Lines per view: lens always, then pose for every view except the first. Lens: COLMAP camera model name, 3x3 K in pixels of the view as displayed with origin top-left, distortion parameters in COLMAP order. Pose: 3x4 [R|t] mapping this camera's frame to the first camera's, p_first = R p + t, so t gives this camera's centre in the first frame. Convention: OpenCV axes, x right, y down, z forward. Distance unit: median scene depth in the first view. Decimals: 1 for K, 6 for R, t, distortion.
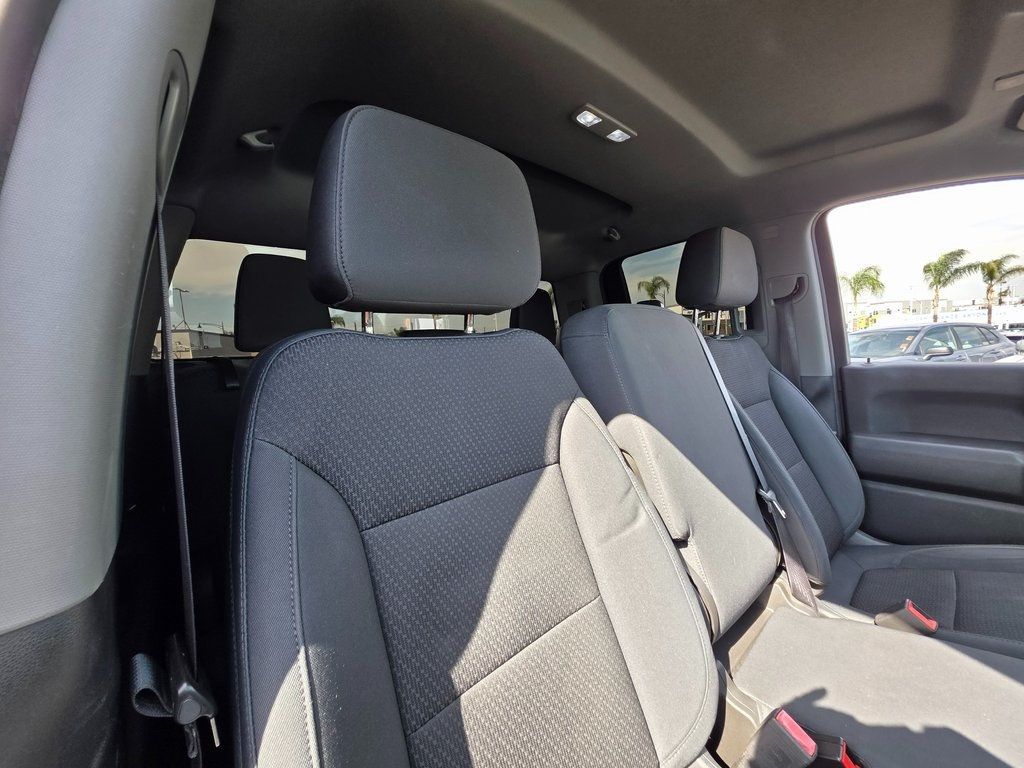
lens RADIAL K [[412.1, 0, 505.3], [0, 412.1, 382.6], [0, 0, 1]] dist [0.004249, -0.000534]
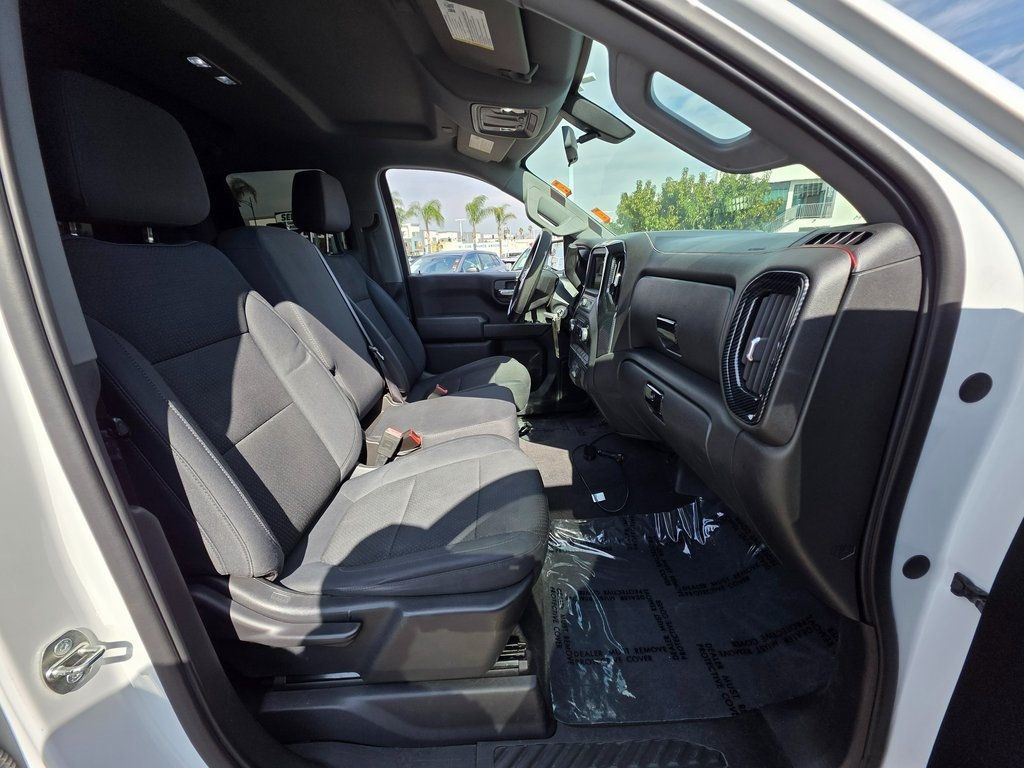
lens RADIAL K [[412.1, 0, 521.2], [0, 412.1, 386.9], [0, 0, 1]] dist [0.004249, -0.000534]
pose [[0.617703, -0.212868, 0.757053, -0.284081], [0.061380, 0.972782, 0.223445, 0.066275], [-0.784012, -0.091555, 0.613956, -0.490215]]
